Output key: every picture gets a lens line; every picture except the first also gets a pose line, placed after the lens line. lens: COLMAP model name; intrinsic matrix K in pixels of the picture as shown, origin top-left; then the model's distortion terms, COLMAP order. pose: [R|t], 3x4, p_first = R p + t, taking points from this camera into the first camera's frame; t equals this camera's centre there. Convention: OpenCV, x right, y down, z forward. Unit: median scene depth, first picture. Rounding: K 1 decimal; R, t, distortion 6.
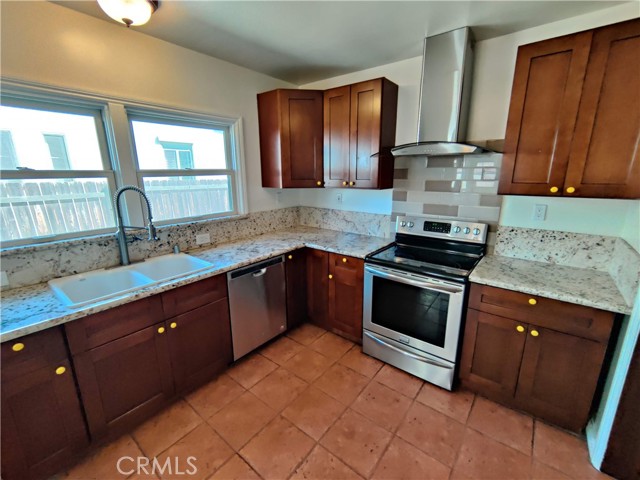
lens RADIAL K [[276.4, 0, 318.6], [0, 276.4, 239.3], [0, 0, 1]] dist [-0.007570, 0.002334]
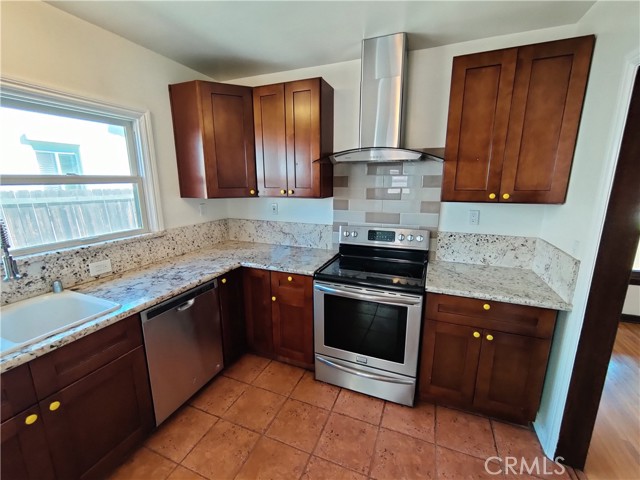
lens RADIAL K [[276.4, 0, 318.3], [0, 276.4, 240.4], [0, 0, 1]] dist [-0.007570, 0.002334]
pose [[0.960700, -0.056602, 0.271757, -0.060421], [0.063601, 0.997831, -0.017007, -0.030495], [-0.270205, 0.033623, 0.962216, 0.147019]]
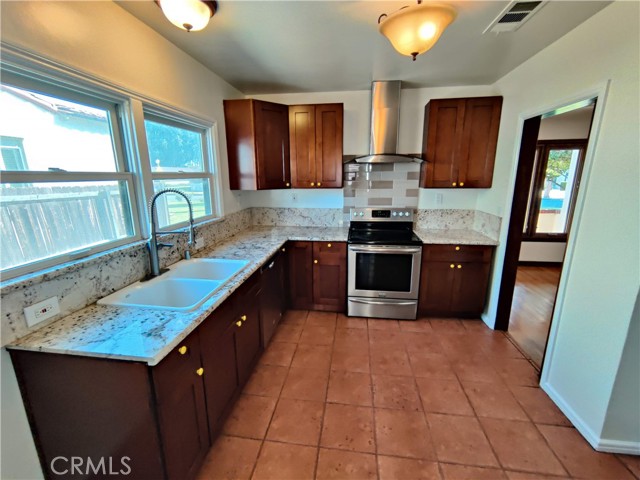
lens RADIAL K [[276.4, 0, 320.1], [0, 276.4, 238.1], [0, 0, 1]] dist [-0.007570, 0.002334]
pose [[0.860121, -0.114106, 0.497164, -0.654688], [0.123811, 0.992214, 0.013526, 0.024500], [-0.494836, 0.049920, 0.867551, -0.067348]]
